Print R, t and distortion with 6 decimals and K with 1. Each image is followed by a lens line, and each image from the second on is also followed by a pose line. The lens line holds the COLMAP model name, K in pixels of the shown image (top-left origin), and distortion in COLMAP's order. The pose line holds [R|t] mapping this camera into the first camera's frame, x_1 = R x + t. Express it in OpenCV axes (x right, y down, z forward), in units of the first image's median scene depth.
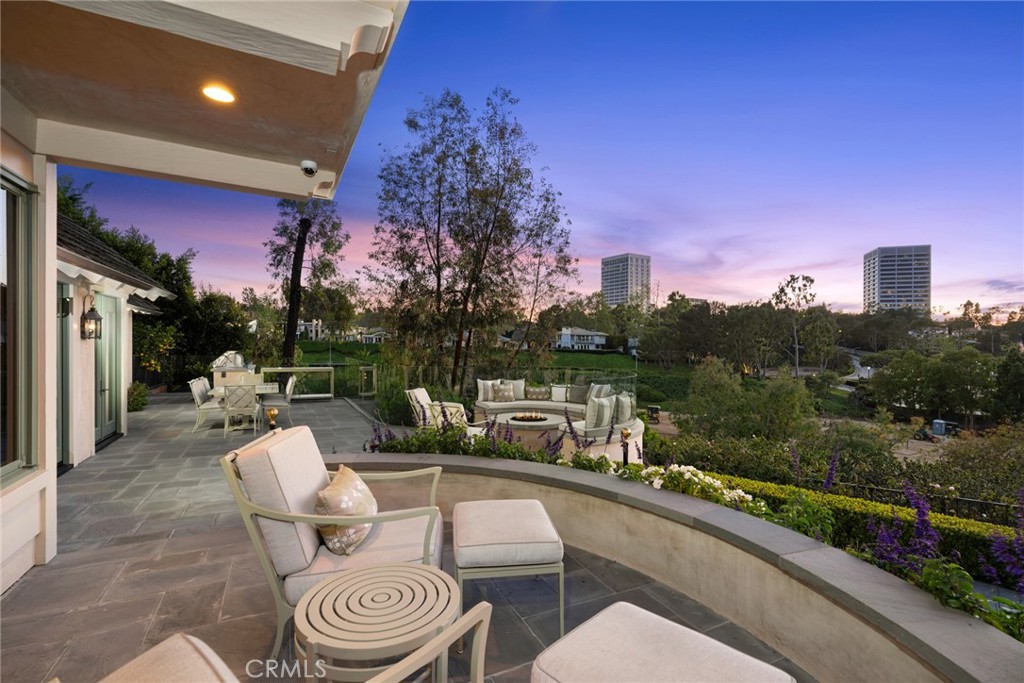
lens RADIAL K [[471.0, 0, 512.0], [0, 471.0, 341.5], [0, 0, 1]] dist [-0.001696, -0.000593]
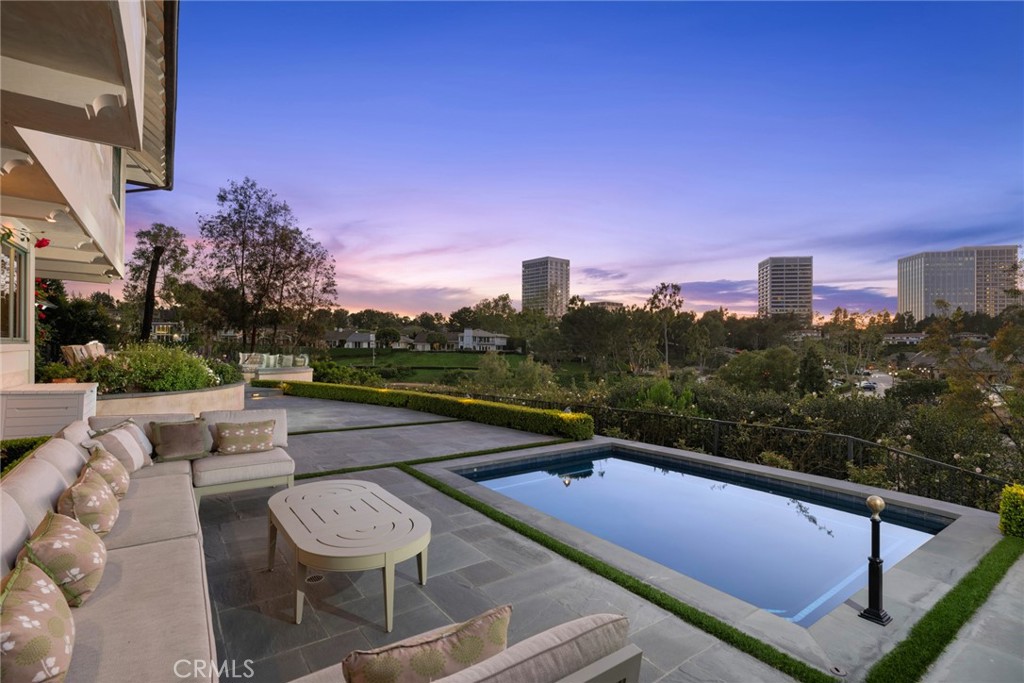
lens RADIAL K [[486.7, 0, 512.0], [0, 486.7, 341.5], [0, 0, 1]] dist [0.000338, 0.000242]
pose [[0.988475, -0.000577, 0.151385, 0.048270], [0.001489, 0.999981, -0.005912, 0.003392], [-0.151379, 0.006069, 0.988457, -0.073718]]
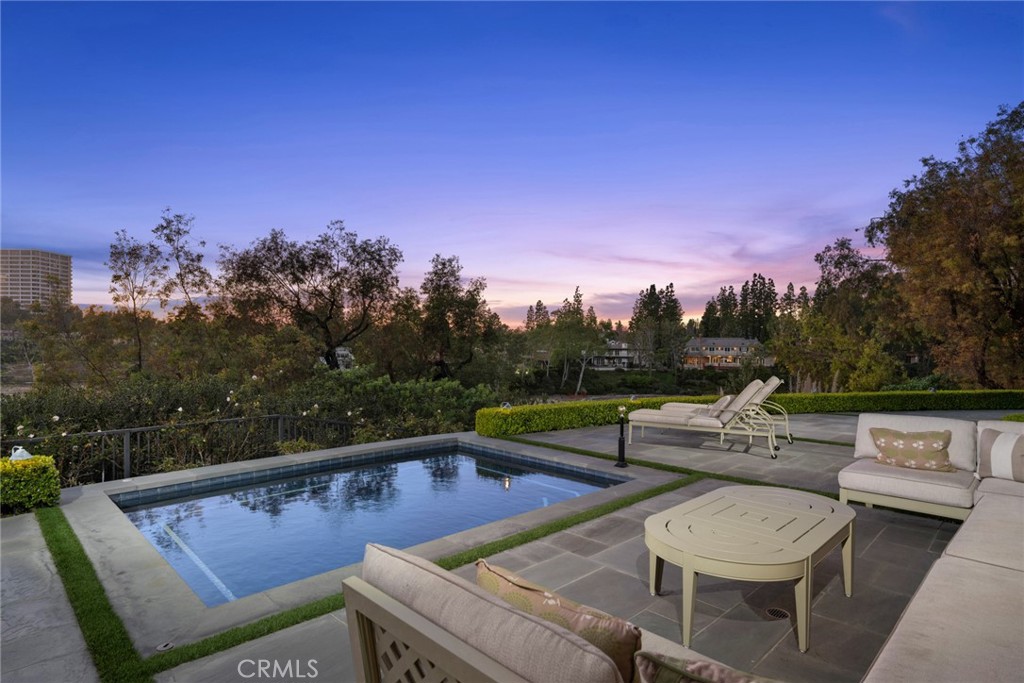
lens RADIAL K [[543.1, 0, 512.0], [0, 543.1, 341.5], [0, 0, 1]] dist [0.000089, -0.000003]
pose [[-0.299244, -0.012346, 0.954097, -3.003729], [-0.012542, 0.999881, 0.009004, 0.116894], [-0.954094, -0.009272, -0.299364, 5.436860]]
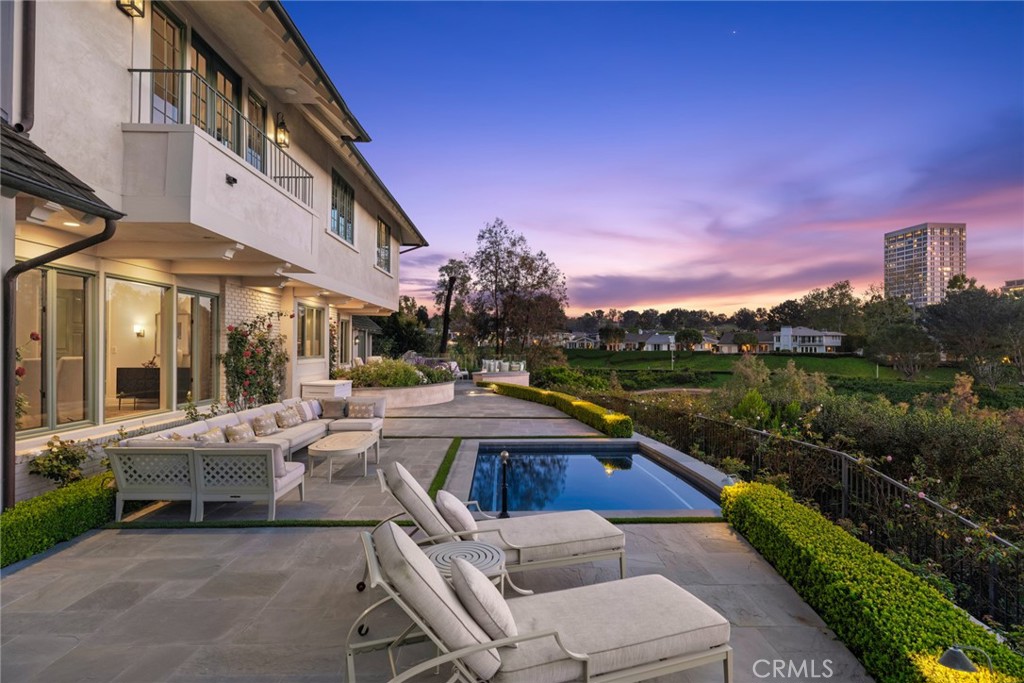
lens RADIAL K [[526.4, 0, 512.0], [0, 526.4, 341.5], [0, 0, 1]] dist [0.003143, 0.000424]
pose [[0.899550, -0.017788, -0.436455, 0.084143], [0.013517, 0.999826, -0.012889, 0.001695], [0.436608, 0.005695, 0.899634, -0.092530]]
